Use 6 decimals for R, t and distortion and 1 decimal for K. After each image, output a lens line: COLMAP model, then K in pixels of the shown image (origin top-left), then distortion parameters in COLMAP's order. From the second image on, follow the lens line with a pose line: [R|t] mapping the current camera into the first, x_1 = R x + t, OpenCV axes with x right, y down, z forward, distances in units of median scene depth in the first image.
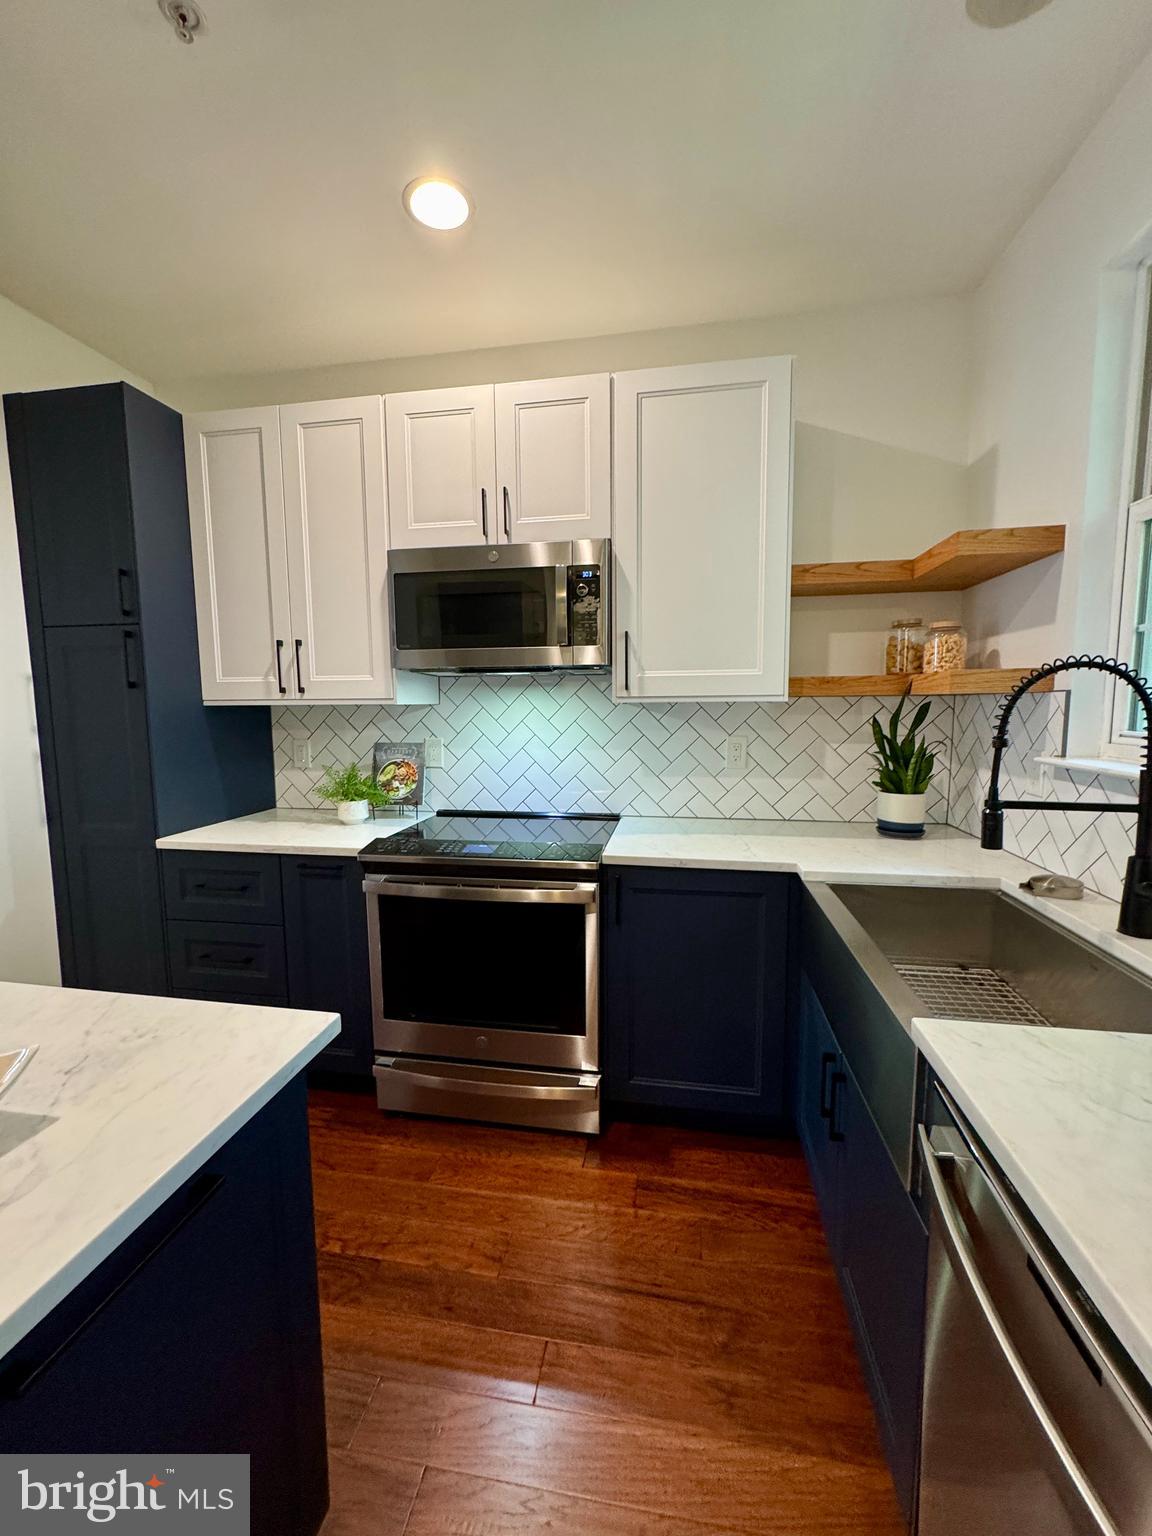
lens RADIAL K [[614.4, 0, 575.7], [0, 614.4, 769.9], [0, 0, 1]] dist [-0.005298, 0.002524]
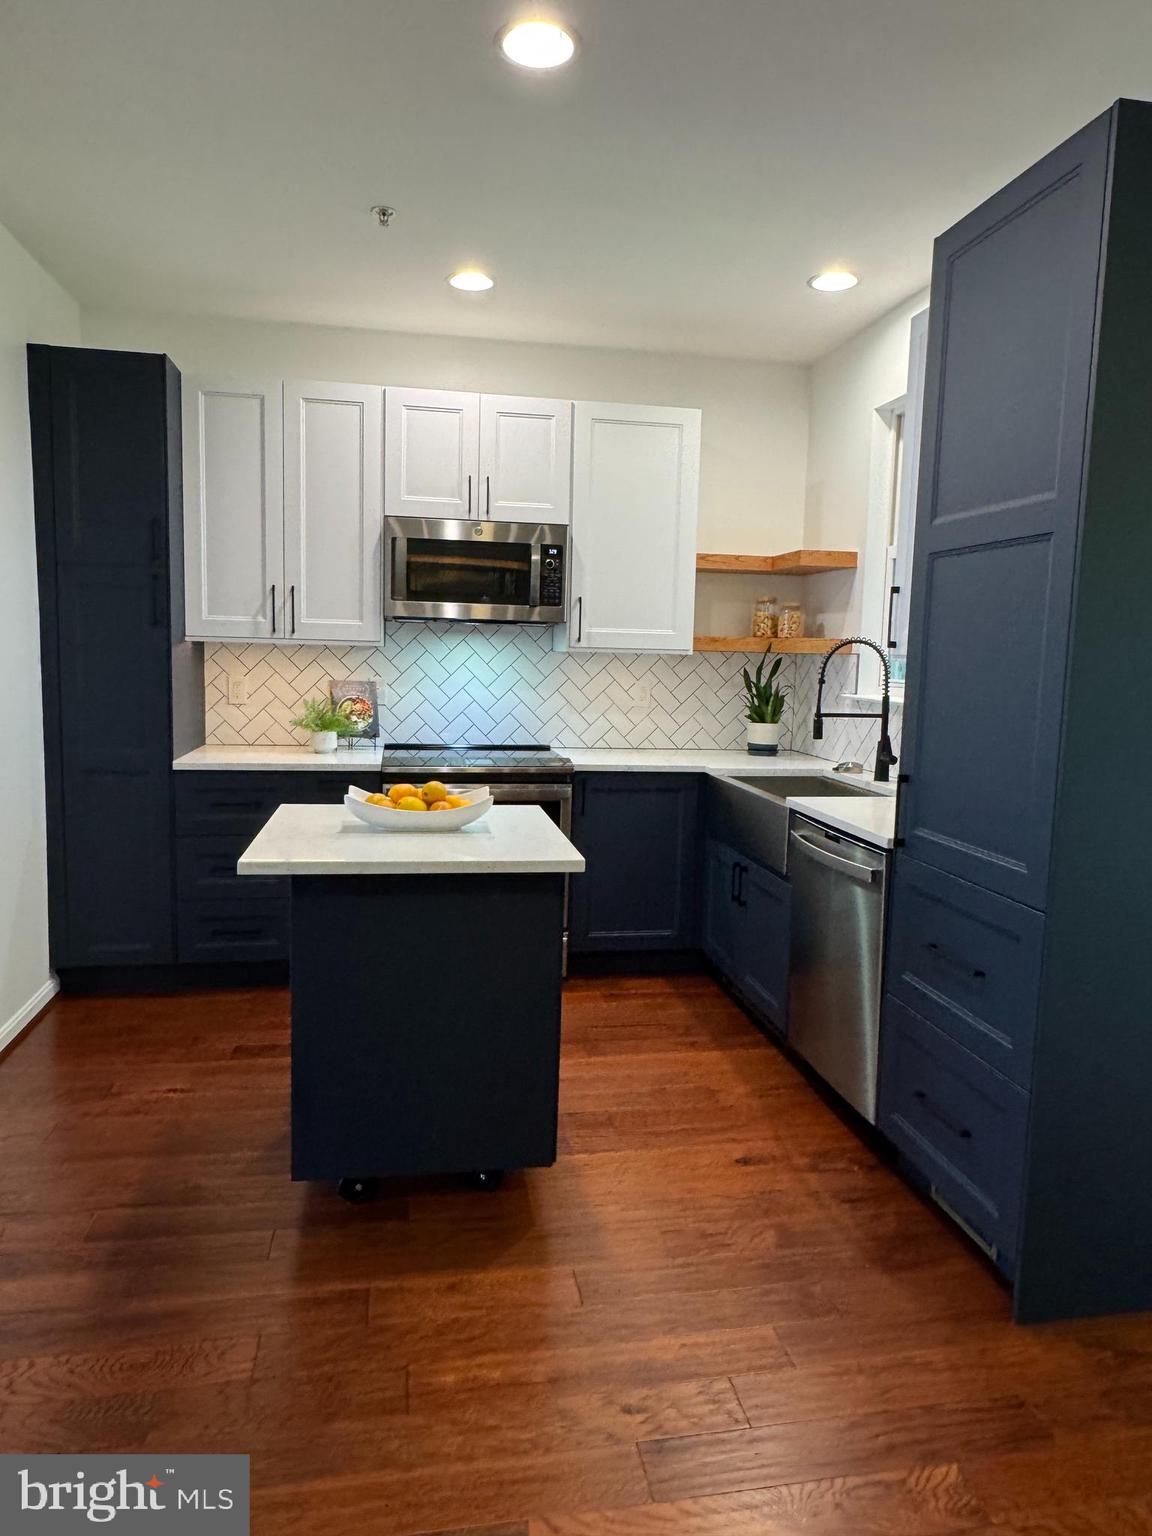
lens RADIAL K [[986.7, 0, 577.9], [0, 986.7, 766.1], [0, 0, 1]] dist [-0.001947, -0.000377]
pose [[0.939867, -0.008582, 0.341434, -0.626119], [0.003215, 0.999862, 0.016283, 0.097605], [-0.341527, -0.014206, 0.939765, -0.953293]]
